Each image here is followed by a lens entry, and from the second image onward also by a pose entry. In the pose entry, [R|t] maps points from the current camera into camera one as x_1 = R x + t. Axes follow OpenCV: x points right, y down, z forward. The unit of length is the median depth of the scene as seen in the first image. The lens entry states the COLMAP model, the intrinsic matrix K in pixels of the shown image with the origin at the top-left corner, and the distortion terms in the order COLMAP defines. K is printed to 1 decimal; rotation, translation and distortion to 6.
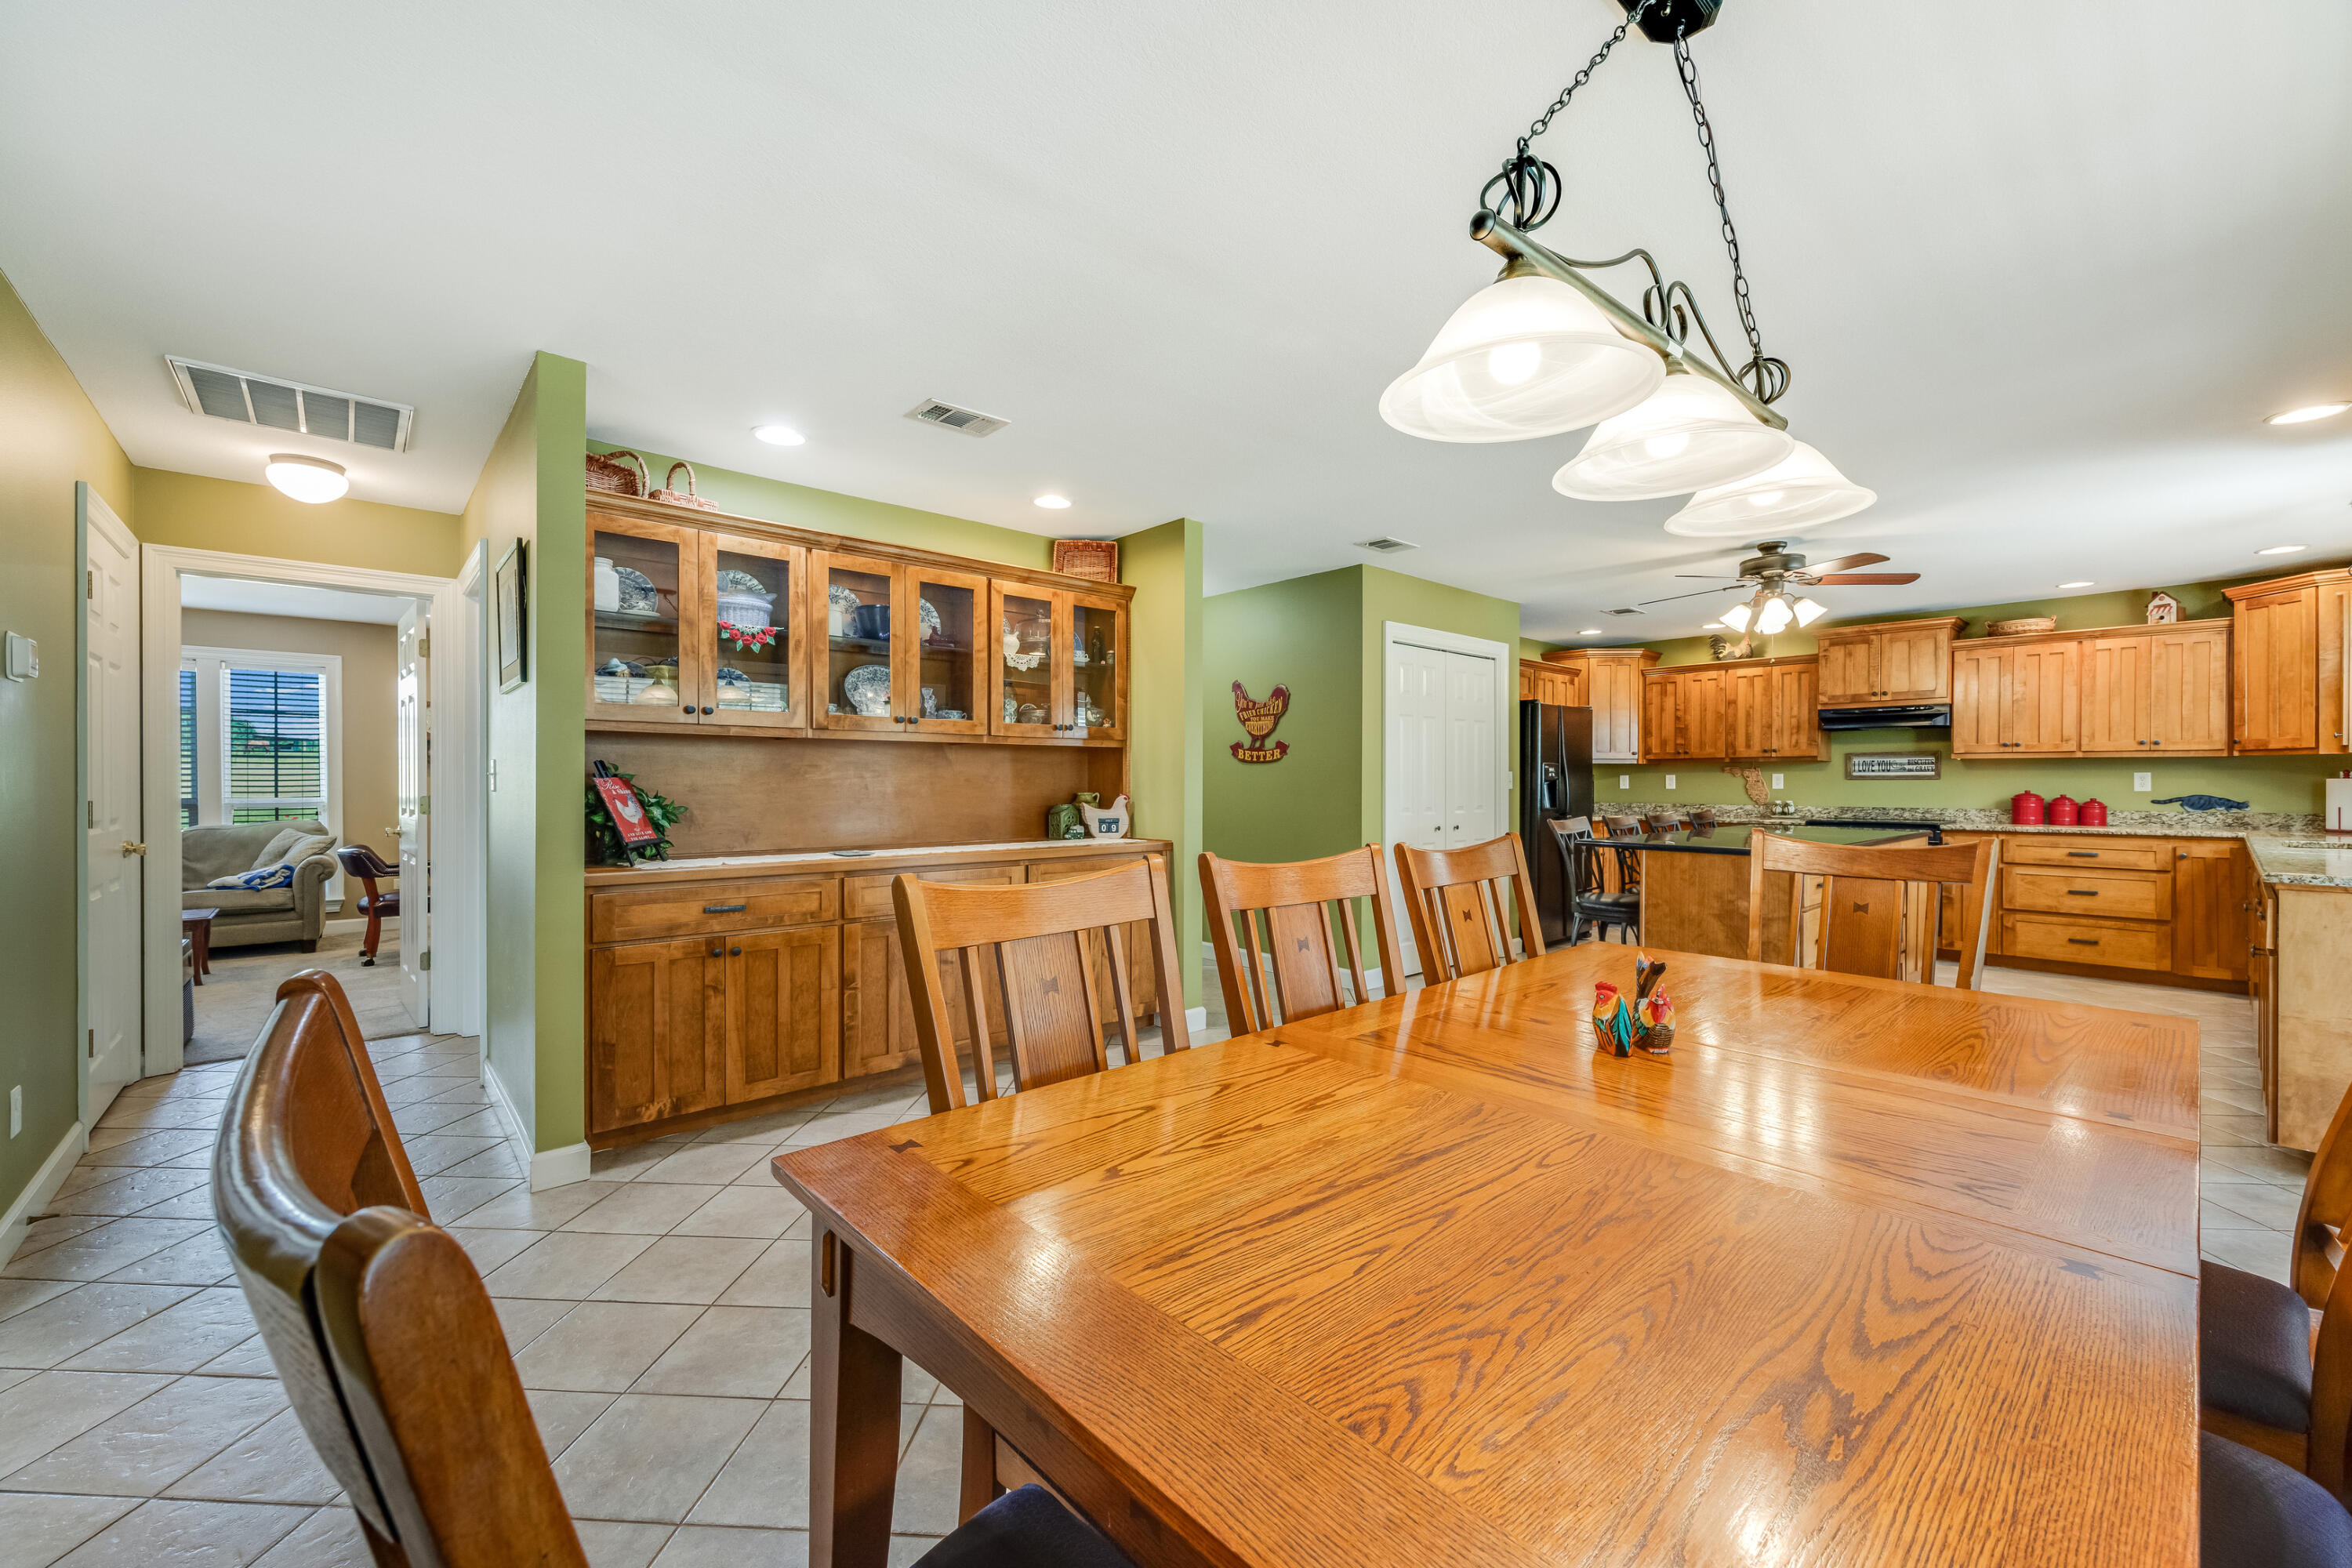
lens RADIAL K [[925.6, 0, 1169.5], [0, 925.6, 783.8], [0, 0, 1]] dist [-0.000162, -0.000261]
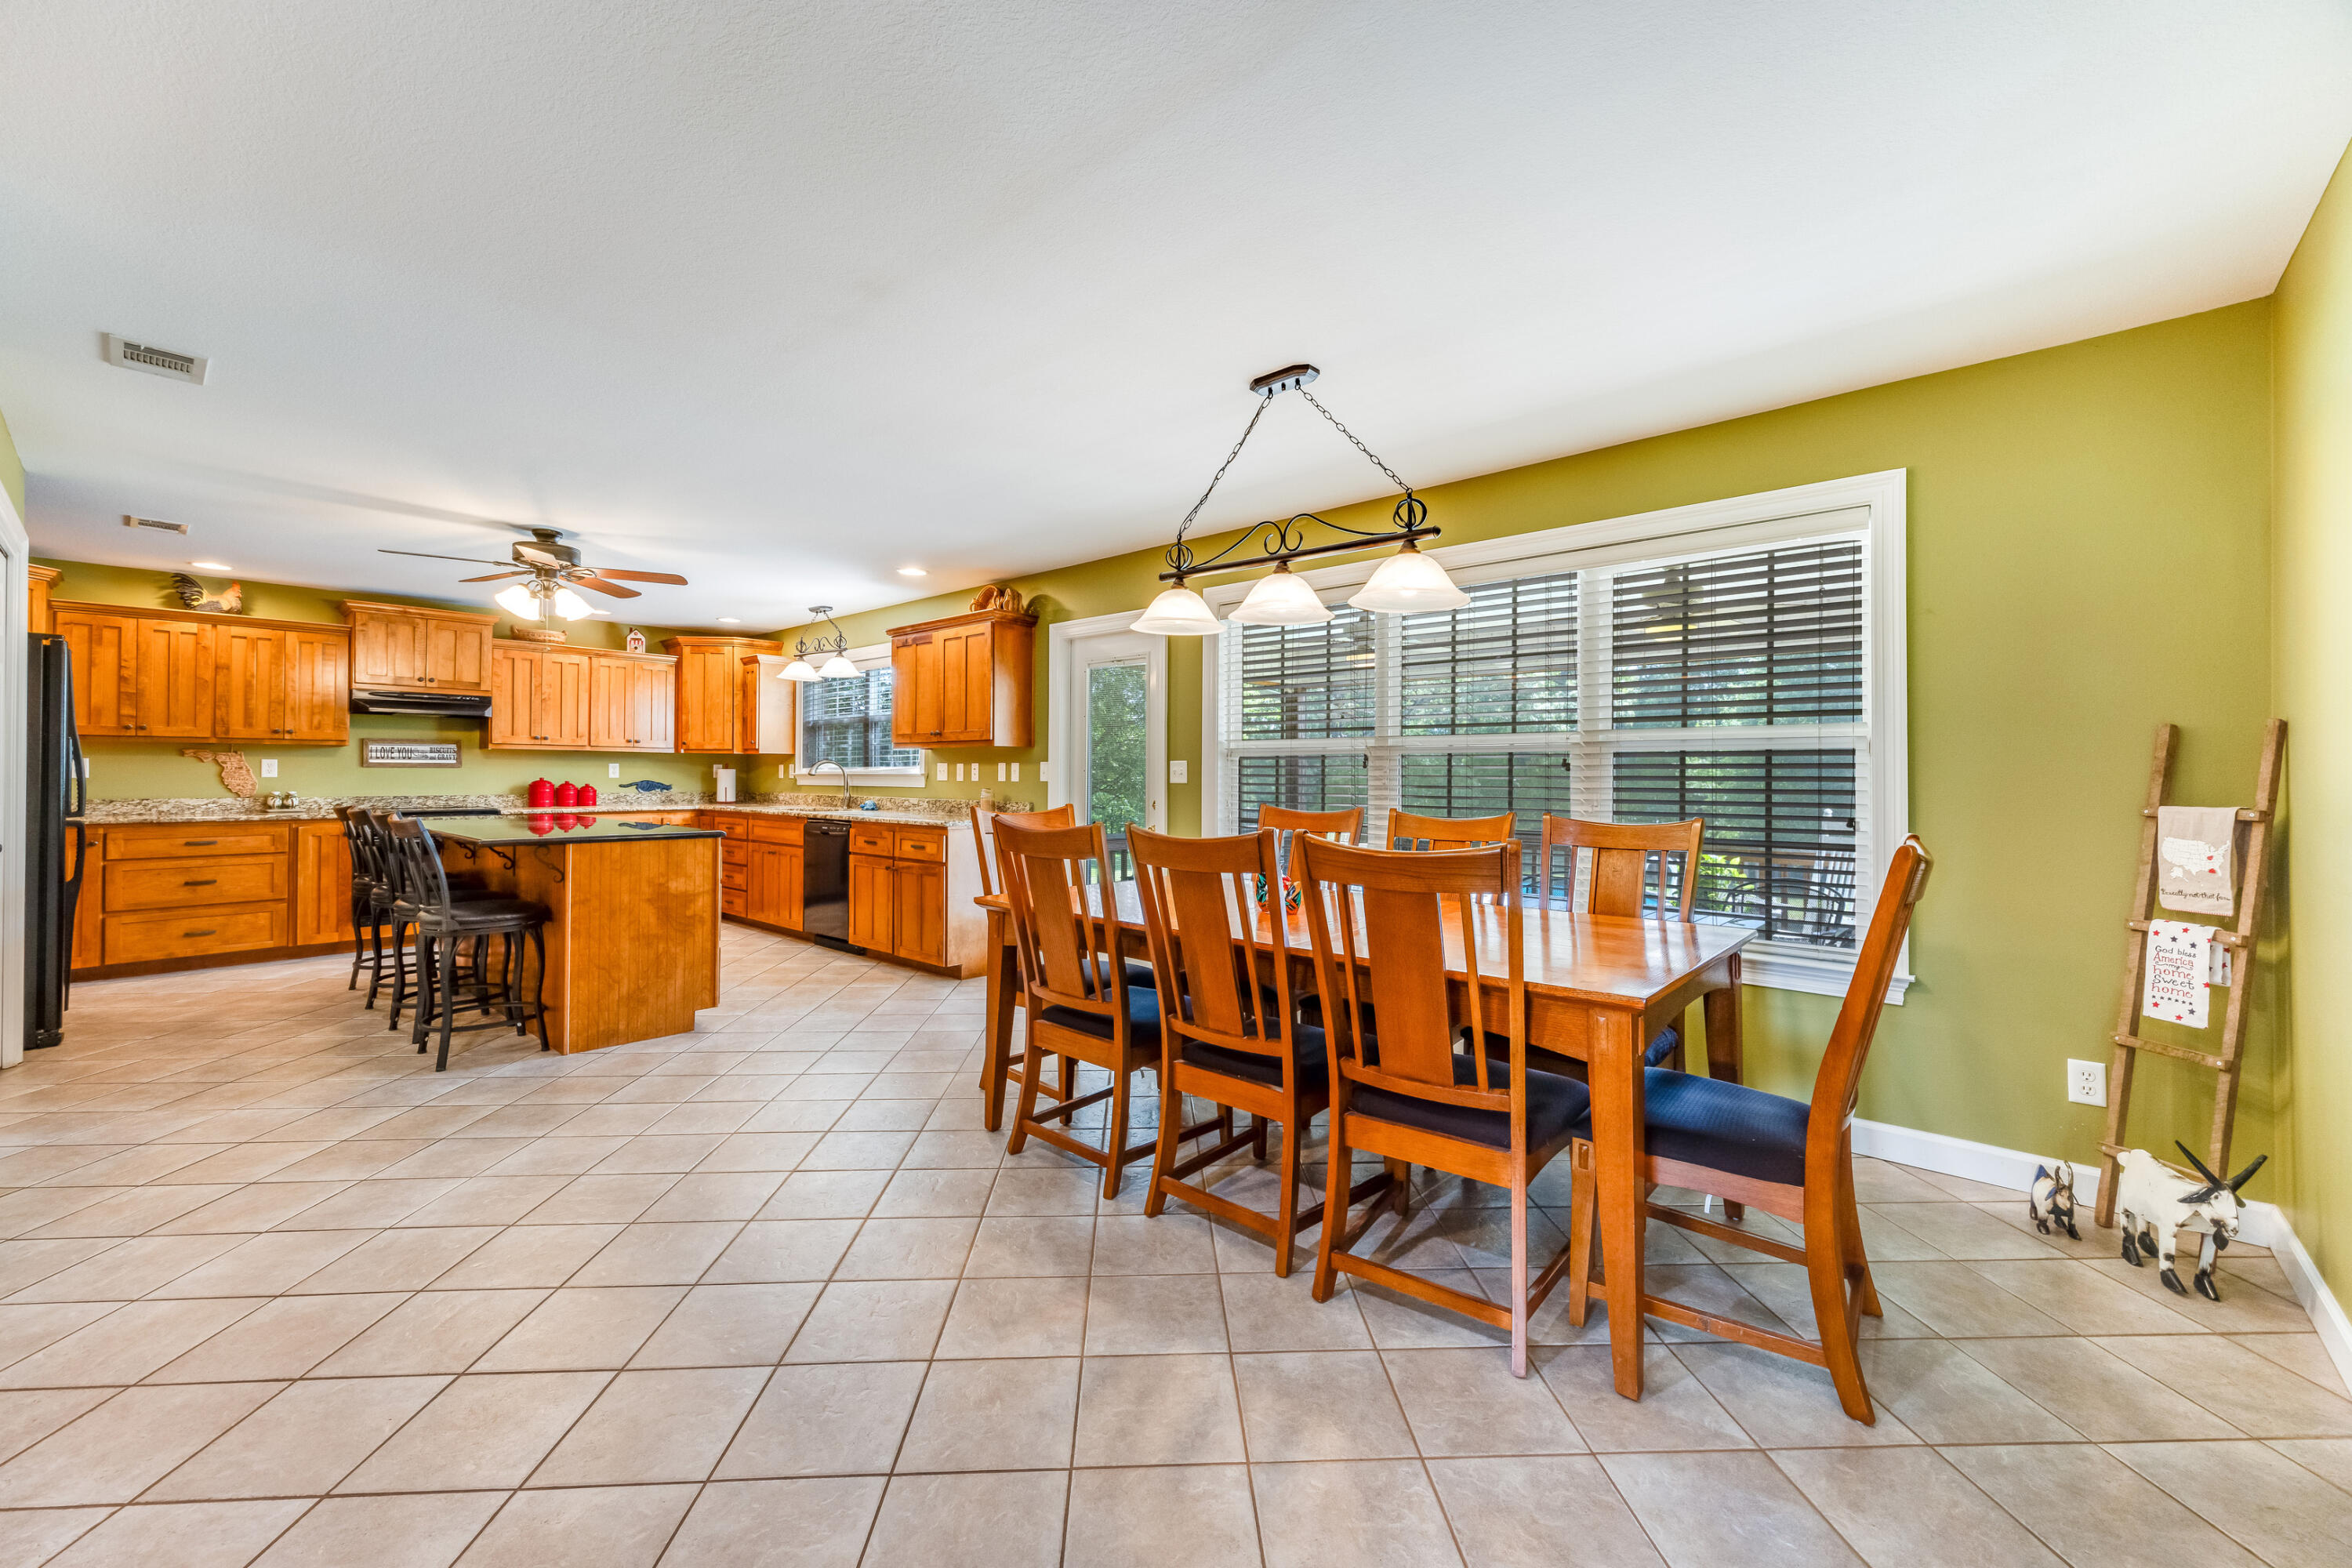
lens RADIAL K [[915.0, 0, 1189.8], [0, 915.0, 772.6], [0, 0, 1]] dist [0.000113, -0.000101]
pose [[-0.125822, 0.000917, 0.992052, -0.320917], [-0.001974, 0.999997, -0.001175, 0.000546], [-0.992051, -0.002106, -0.125820, 0.347770]]
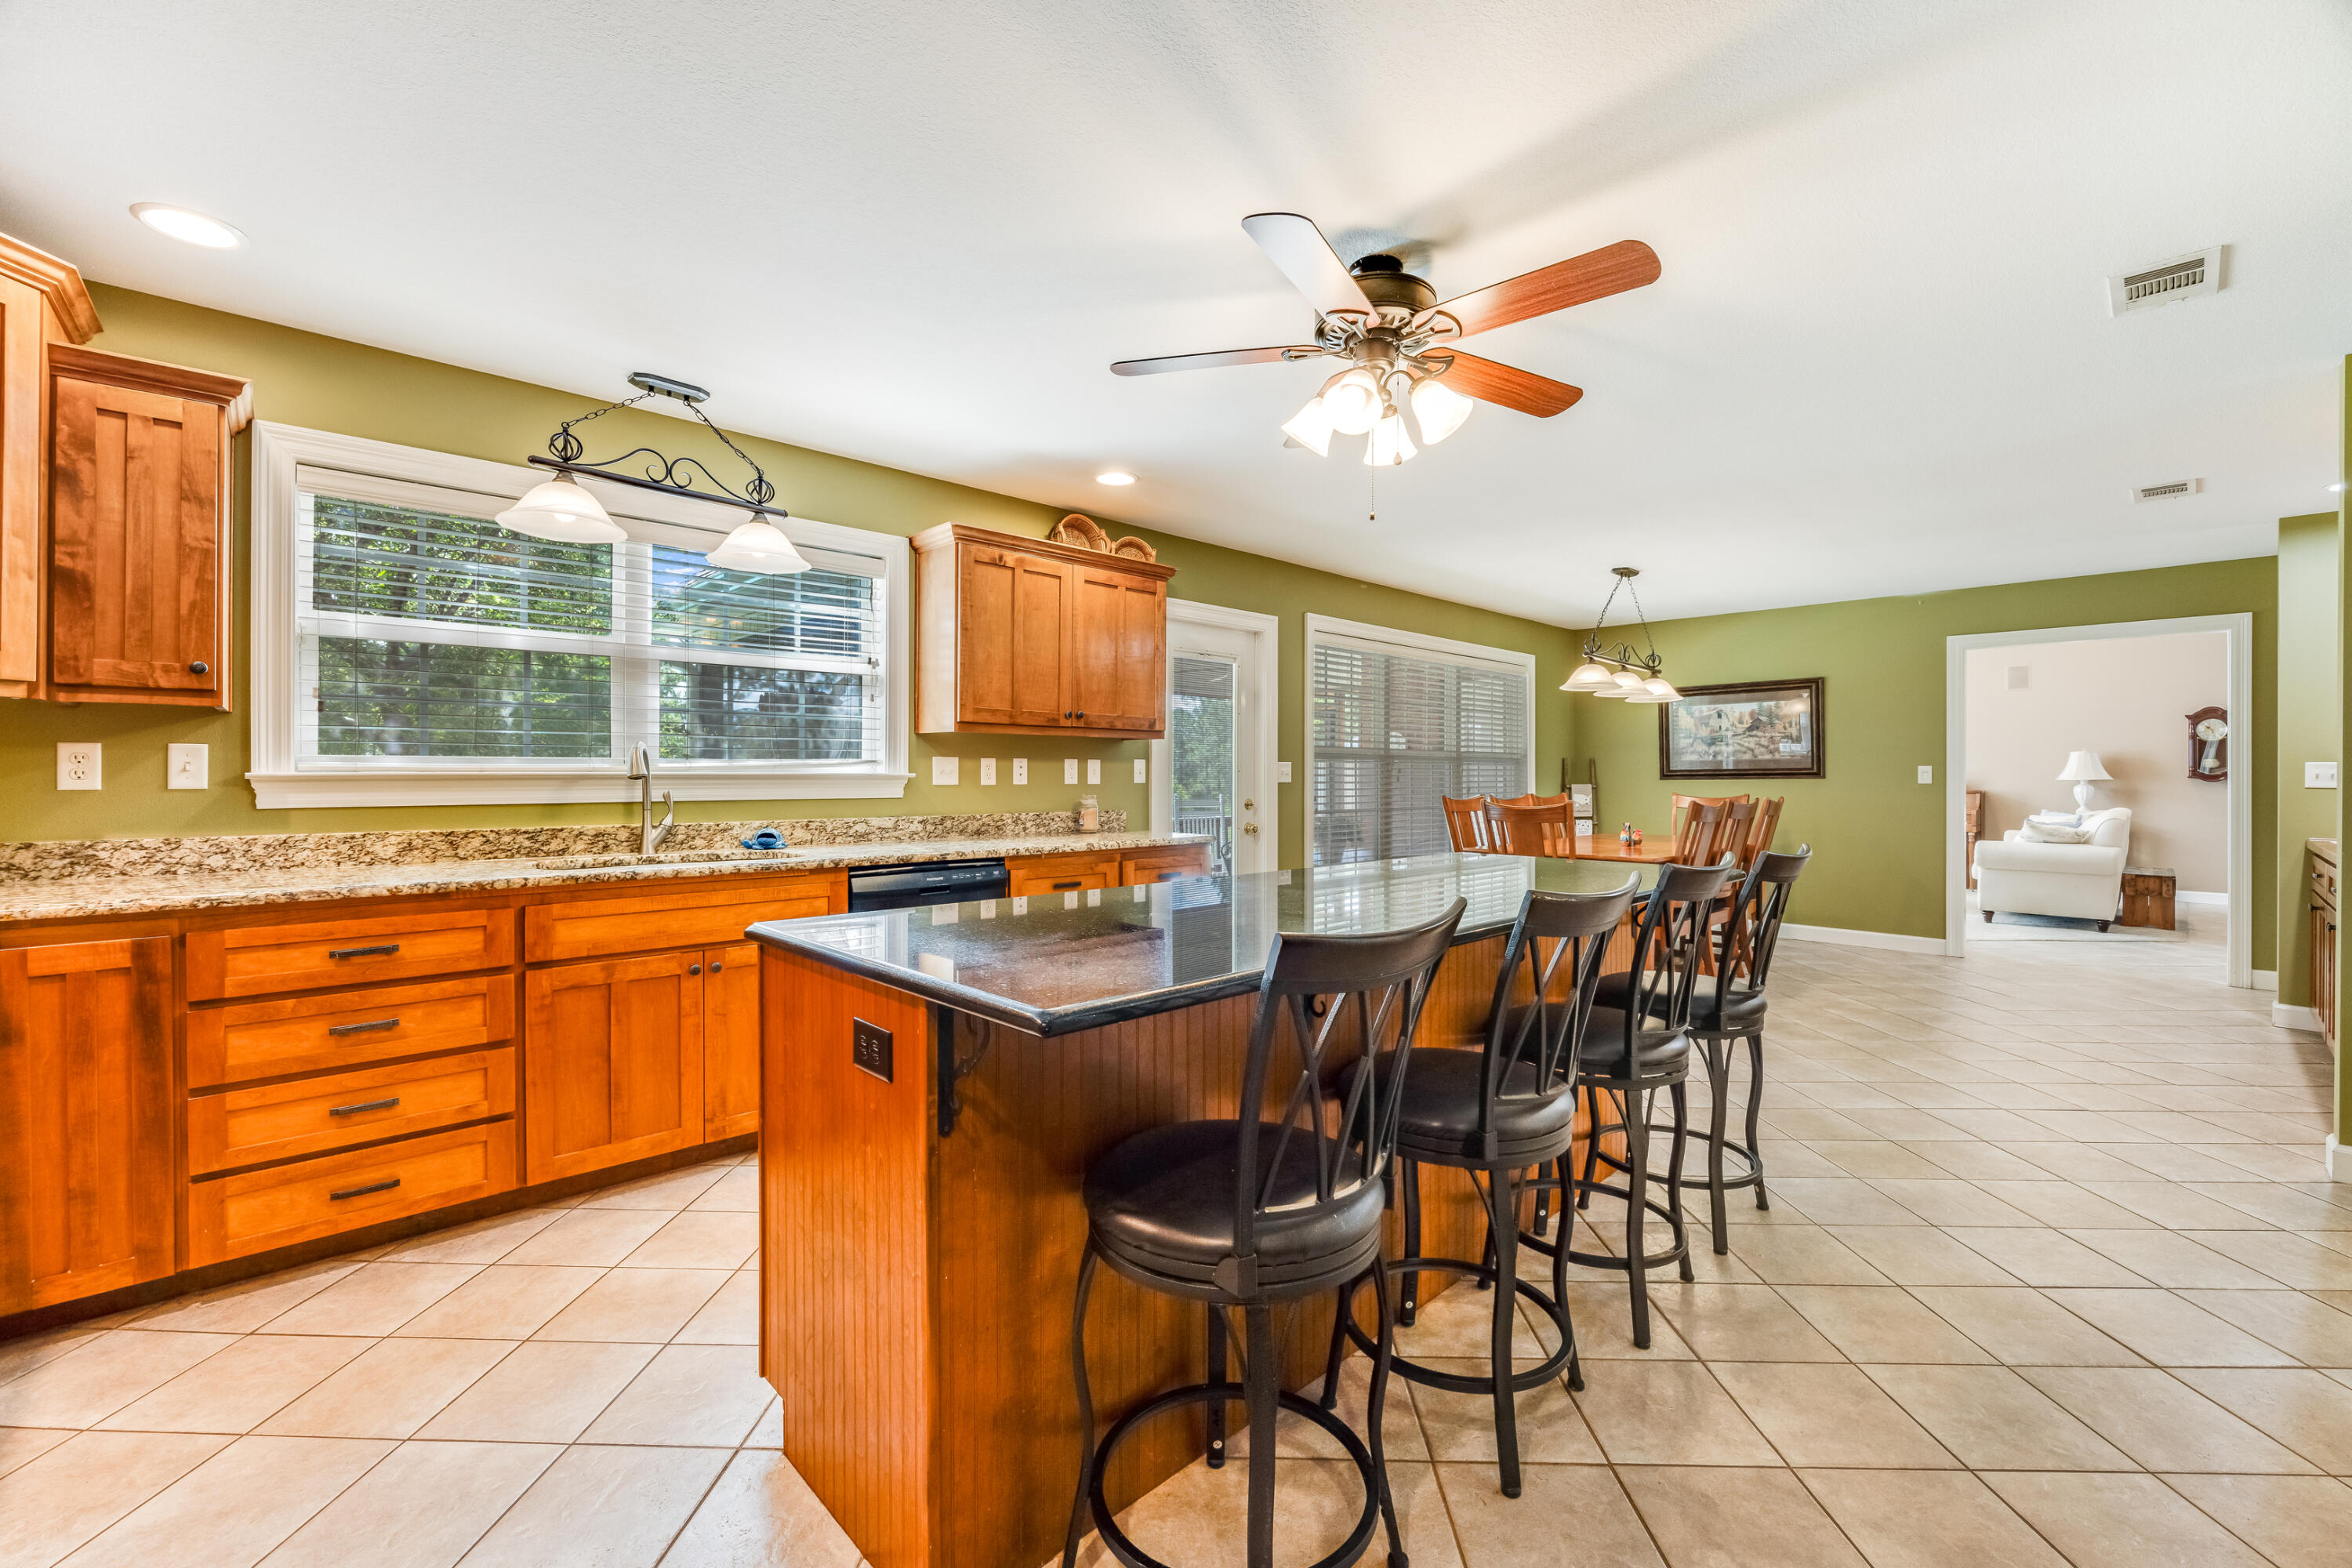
lens RADIAL K [[973.8, 0, 1179.3], [0, 973.8, 775.2], [0, 0, 1]] dist [-0.010278, -0.000035]
pose [[-0.999131, -0.005978, -0.041253, 0.612204], [-0.006253, 0.999959, 0.006521, -0.003476], [0.041213, 0.006773, -0.999127, 1.183930]]
